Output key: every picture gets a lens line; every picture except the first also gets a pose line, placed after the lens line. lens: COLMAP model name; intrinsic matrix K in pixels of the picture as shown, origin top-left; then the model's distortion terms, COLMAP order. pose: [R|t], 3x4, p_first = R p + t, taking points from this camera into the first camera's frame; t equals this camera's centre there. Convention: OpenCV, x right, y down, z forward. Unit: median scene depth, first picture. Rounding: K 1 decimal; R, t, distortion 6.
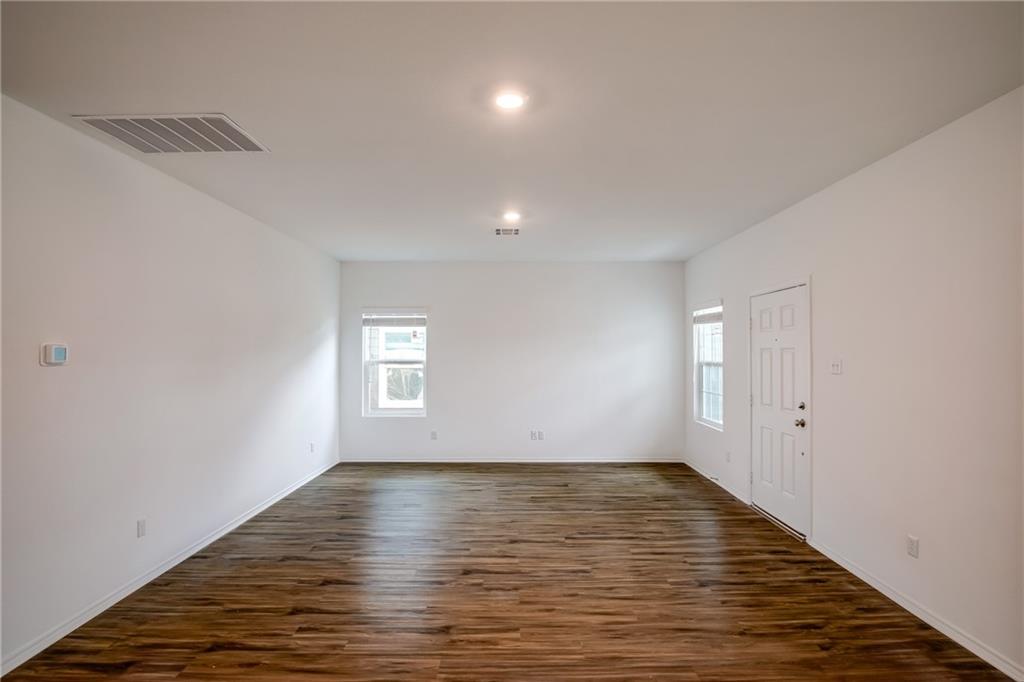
lens RADIAL K [[482.9, 0, 515.9], [0, 482.9, 343.7], [0, 0, 1]] dist [-0.029477, 0.000664]
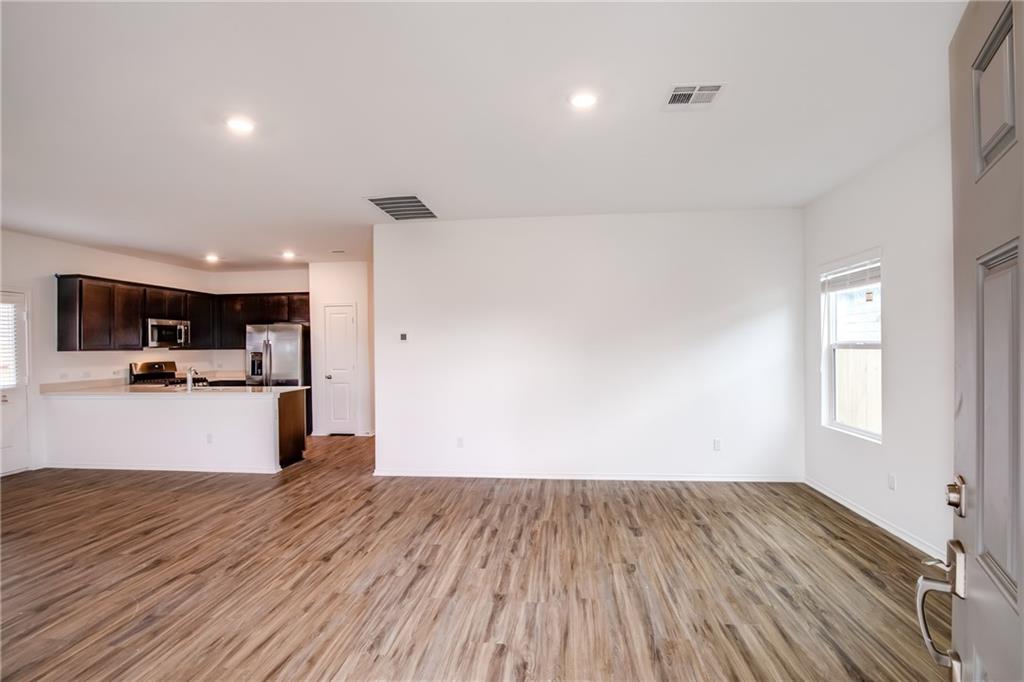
lens RADIAL K [[478.8, 0, 514.7], [0, 478.8, 344.2], [0, 0, 1]] dist [-0.024602, 0.001456]
pose [[-0.111788, -0.003437, -0.993726, 0.722478], [0.024875, 0.999671, -0.006256, 0.053535], [0.993421, -0.025418, -0.111666, 1.179766]]
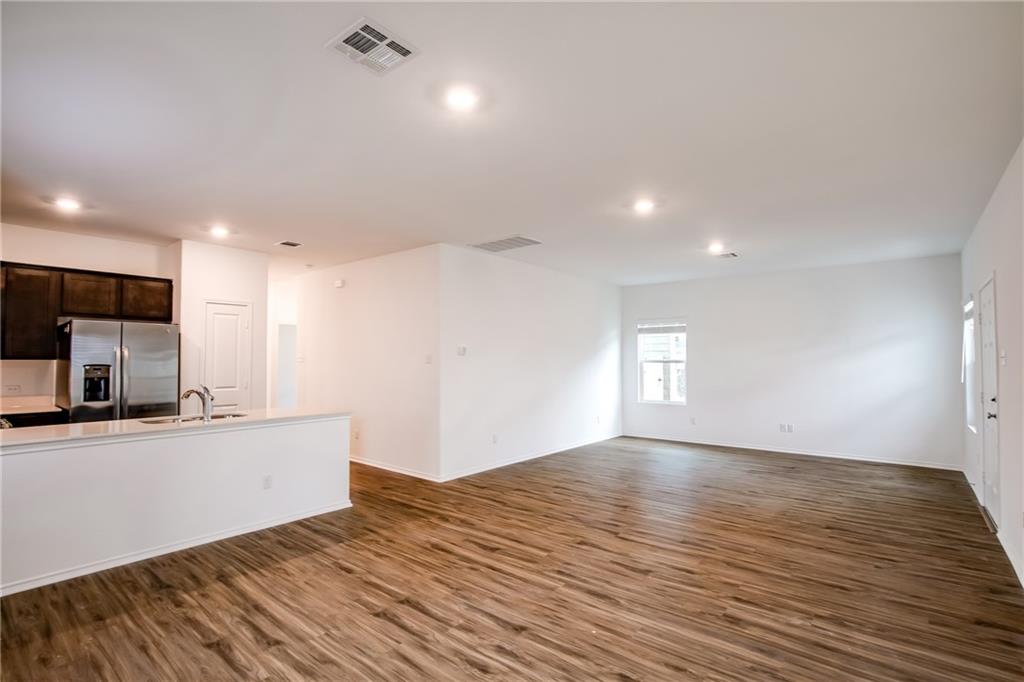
lens RADIAL K [[486.3, 0, 512.5], [0, 486.3, 345.7], [0, 0, 1]] dist [-0.027760, 0.001685]
pose [[0.770856, -0.017654, -0.636764, 0.485876], [0.008295, 0.999809, -0.017677, 0.029307], [0.636955, 0.008345, 0.770856, -0.454768]]
